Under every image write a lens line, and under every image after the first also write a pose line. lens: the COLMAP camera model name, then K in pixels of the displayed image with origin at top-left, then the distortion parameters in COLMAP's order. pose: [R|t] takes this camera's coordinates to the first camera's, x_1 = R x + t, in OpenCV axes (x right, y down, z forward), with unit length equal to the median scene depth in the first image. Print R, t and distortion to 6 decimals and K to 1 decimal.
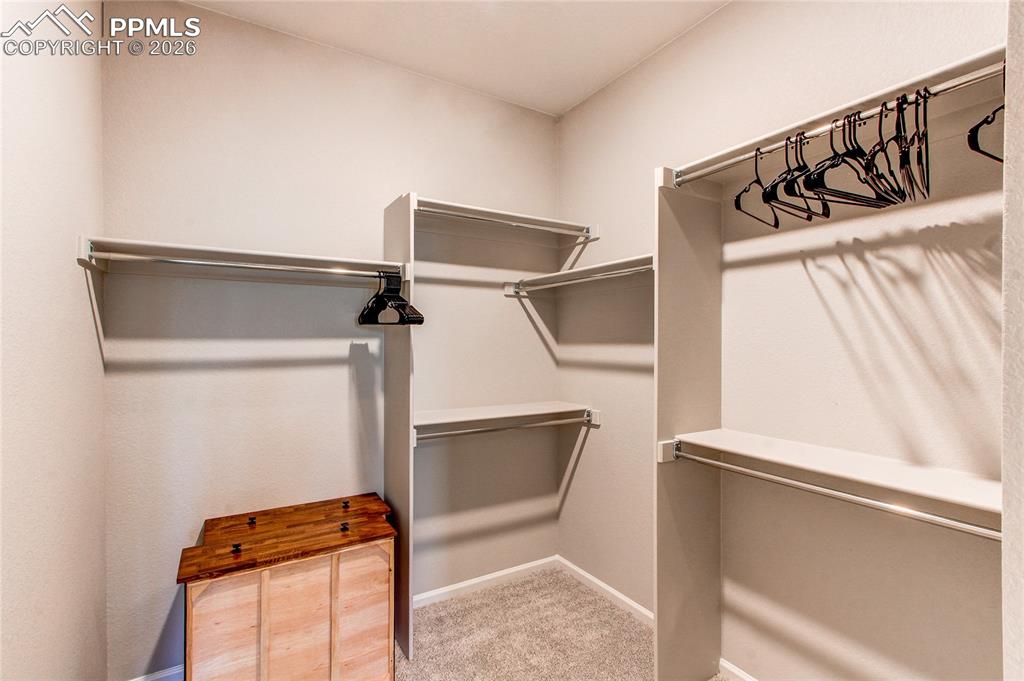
lens RADIAL K [[489.9, 0, 507.5], [0, 489.9, 328.1], [0, 0, 1]] dist [0.000402, 0.000282]
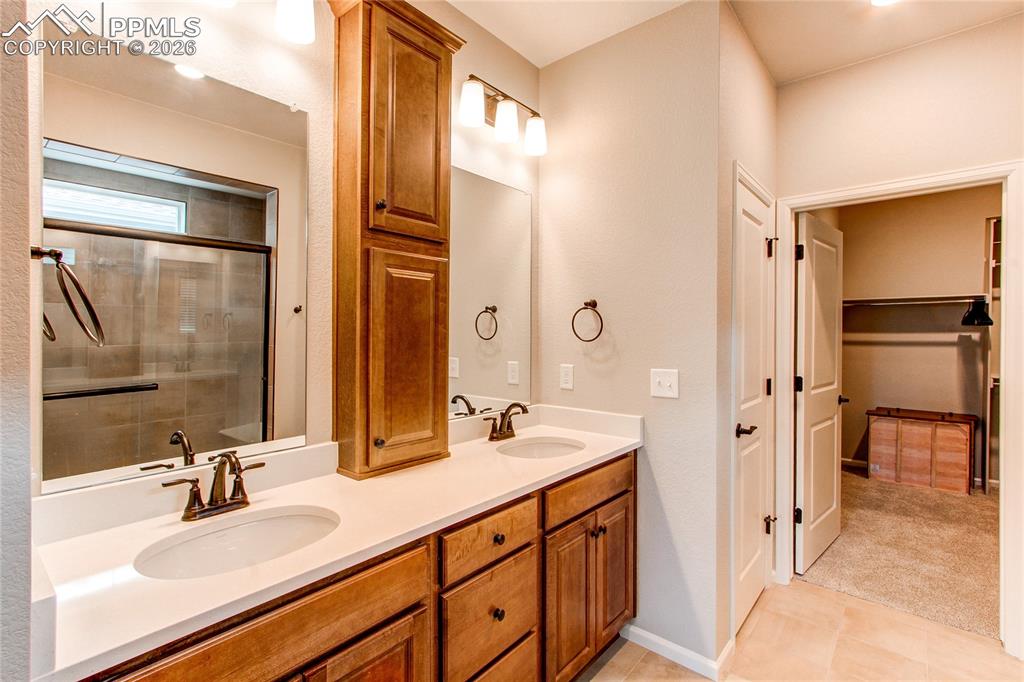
lens RADIAL K [[474.7, 0, 512.0], [0, 474.7, 341.0], [0, 0, 1]] dist [0.000909, 0.000536]
pose [[0.250230, 0.022329, -0.967929, 1.179380], [0.007399, 0.999661, 0.024974, -0.006765], [0.968158, -0.013411, 0.249980, -1.345895]]
